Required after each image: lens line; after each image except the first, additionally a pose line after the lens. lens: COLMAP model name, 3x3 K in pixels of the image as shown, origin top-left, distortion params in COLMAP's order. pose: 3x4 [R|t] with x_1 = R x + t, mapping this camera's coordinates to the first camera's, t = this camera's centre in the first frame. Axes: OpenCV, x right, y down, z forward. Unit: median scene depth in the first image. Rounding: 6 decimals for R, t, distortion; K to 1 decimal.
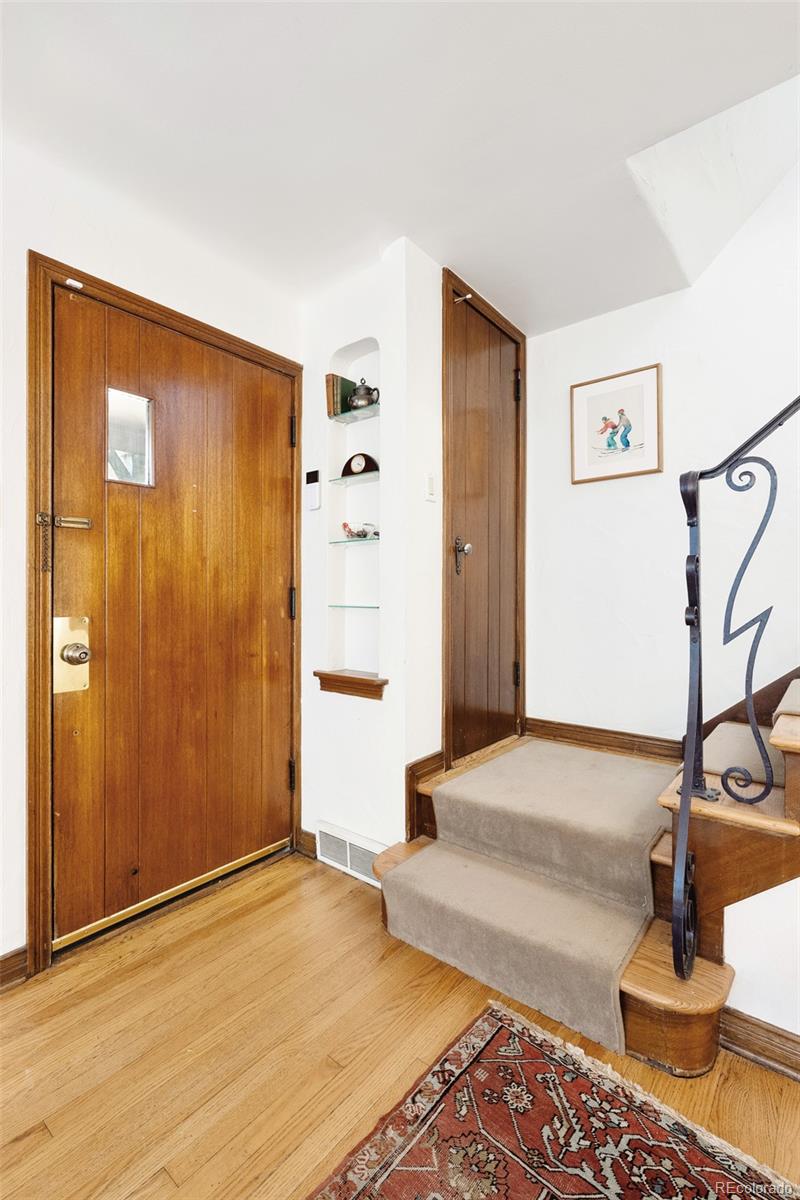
lens RADIAL K [[551.7, 0, 400.0], [0, 551.7, 600.0], [0, 0, 1]] dist [0.003089, -0.000035]
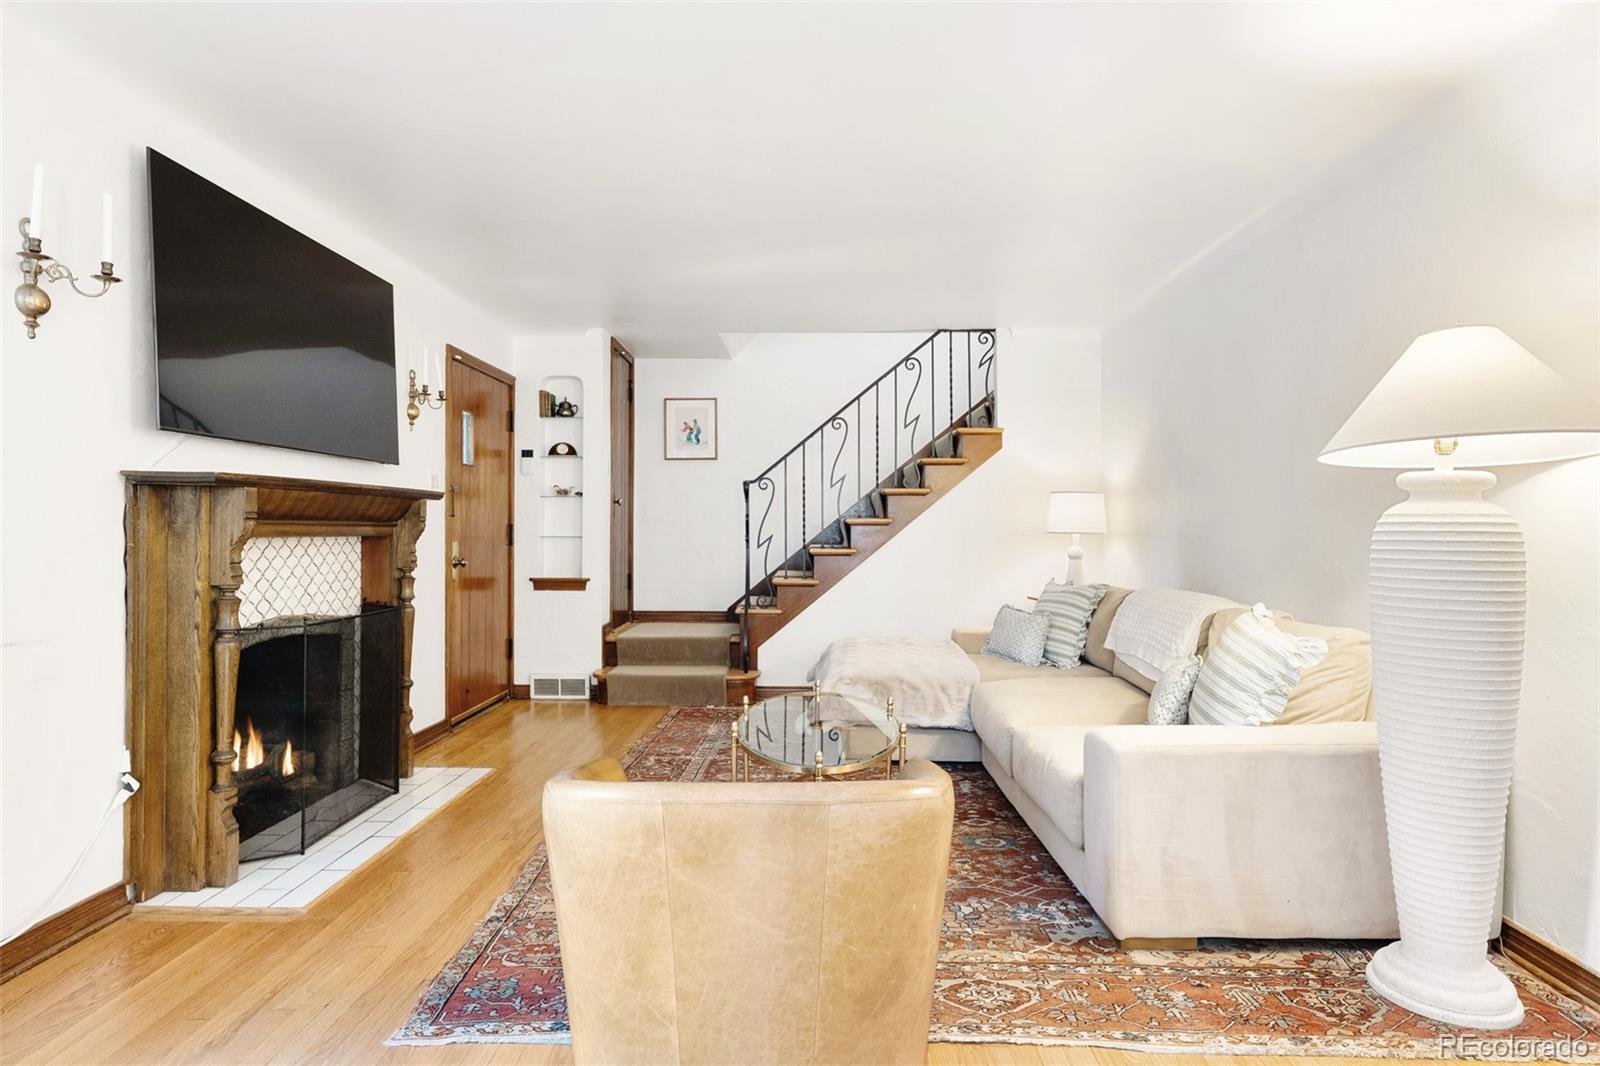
lens RADIAL K [[868.2, 0, 800.0], [0, 868.2, 533.0], [0, 0, 1]] dist [0.000298, 0.000008]
pose [[0.796627, 0.001017, 0.604470, -1.069145], [0.003747, 0.999971, -0.006620, 0.021566], [-0.604459, 0.007538, 0.796600, -1.470989]]
